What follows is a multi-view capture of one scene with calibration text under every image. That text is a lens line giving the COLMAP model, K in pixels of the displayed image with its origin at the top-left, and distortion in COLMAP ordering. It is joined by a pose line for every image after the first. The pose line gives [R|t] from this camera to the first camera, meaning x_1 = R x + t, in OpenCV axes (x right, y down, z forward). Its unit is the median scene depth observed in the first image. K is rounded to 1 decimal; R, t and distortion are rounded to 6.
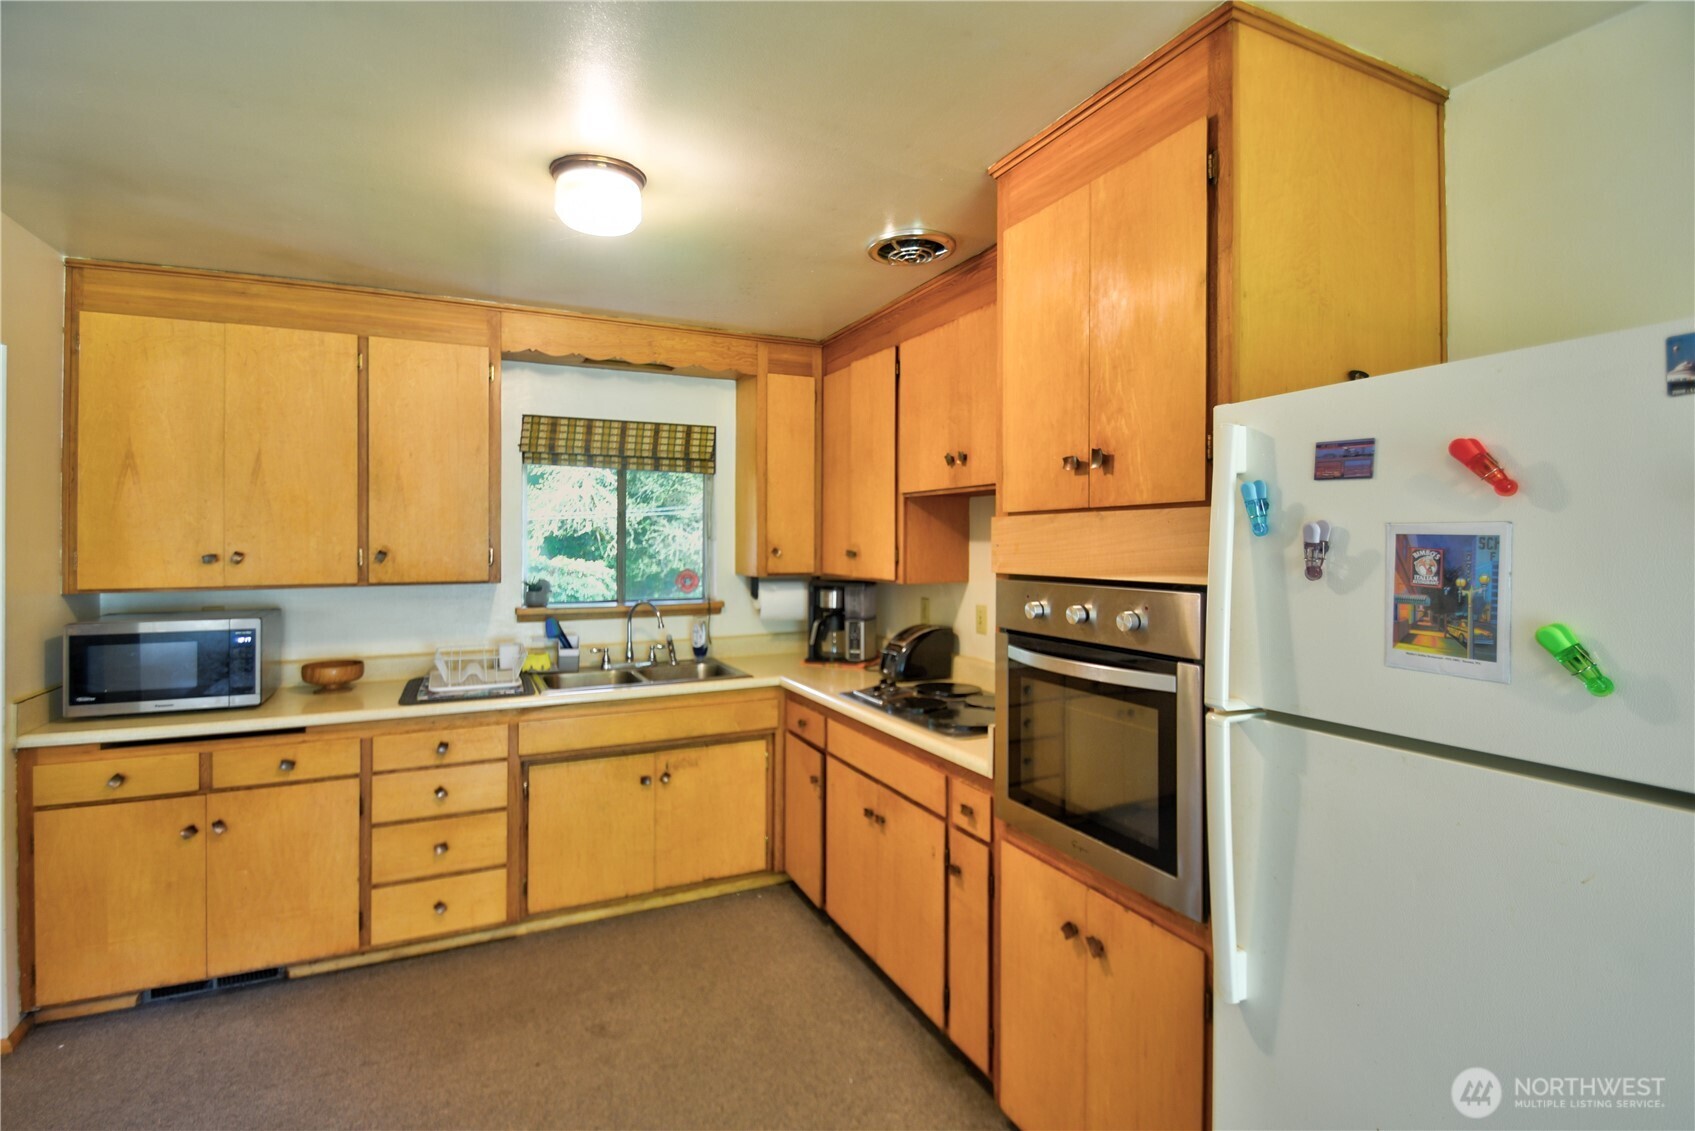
lens RADIAL K [[766.8, 0, 821.6], [0, 766.8, 544.1], [0, 0, 1]] dist [0.002963, -0.012300]
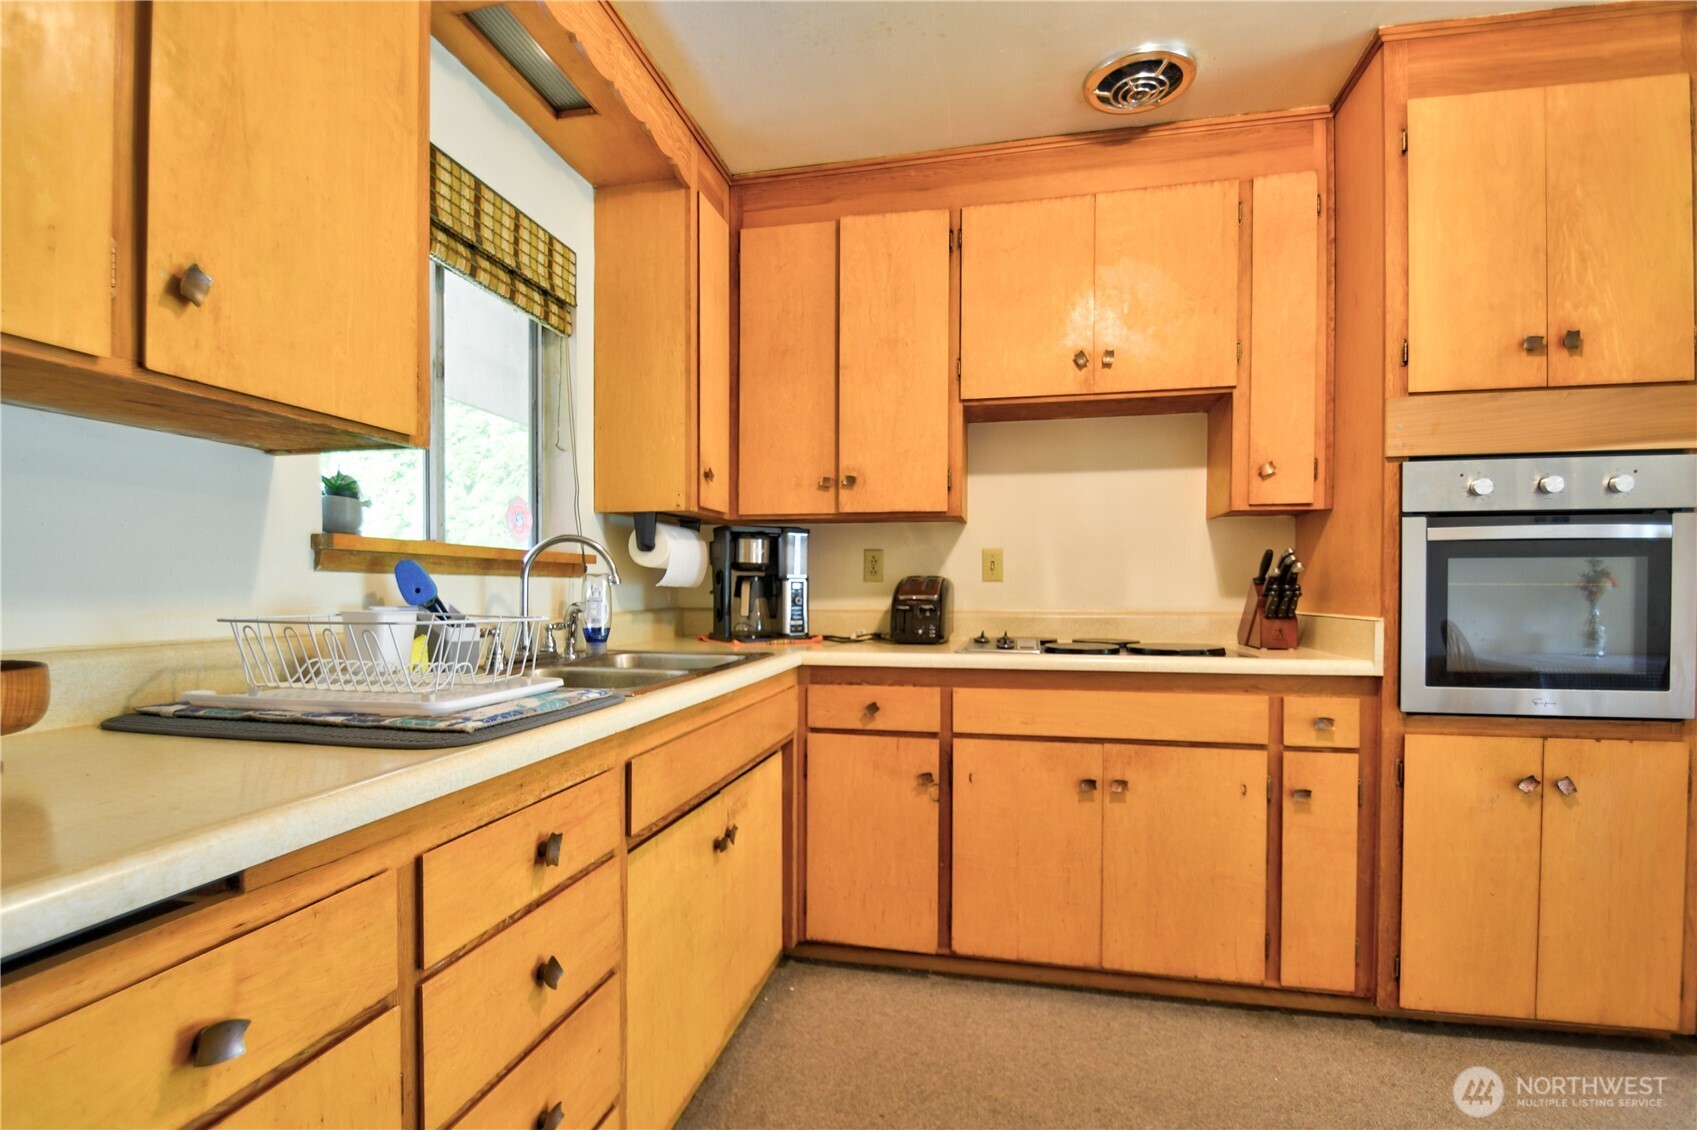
lens RADIAL K [[812.6, 0, 822.7], [0, 812.6, 606.1], [0, 0, 1]] dist [0.000337, -0.013823]
pose [[0.628382, -0.016536, 0.777729, -0.635886], [0.000630, 0.999785, 0.020749, 0.128092], [-0.777905, -0.012549, 0.628257, 0.585770]]
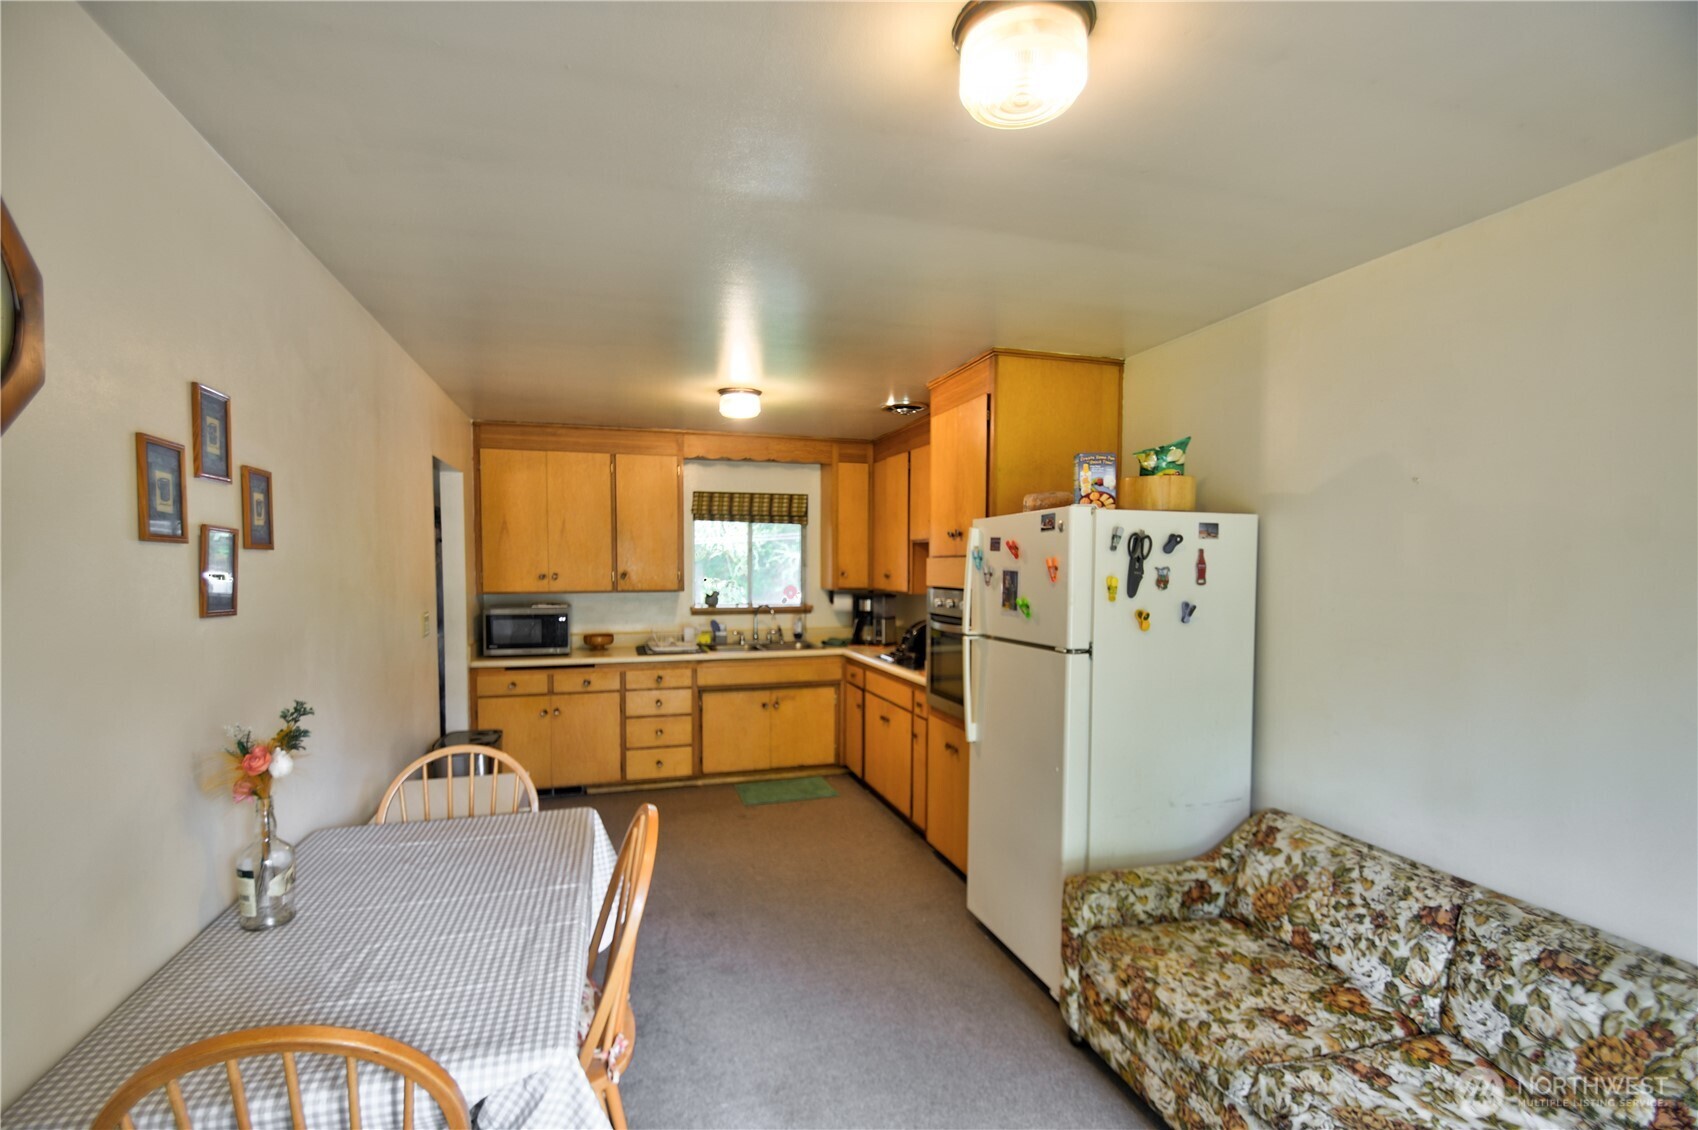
lens RADIAL K [[747.7, 0, 813.1], [0, 747.7, 616.9], [0, 0, 1]] dist [0.000825, -0.000006]
pose [[0.985454, 0.014187, -0.169346, 0.166116], [-0.002614, 0.997657, 0.068370, -0.009329], [0.169919, -0.066933, 0.983182, -0.645995]]
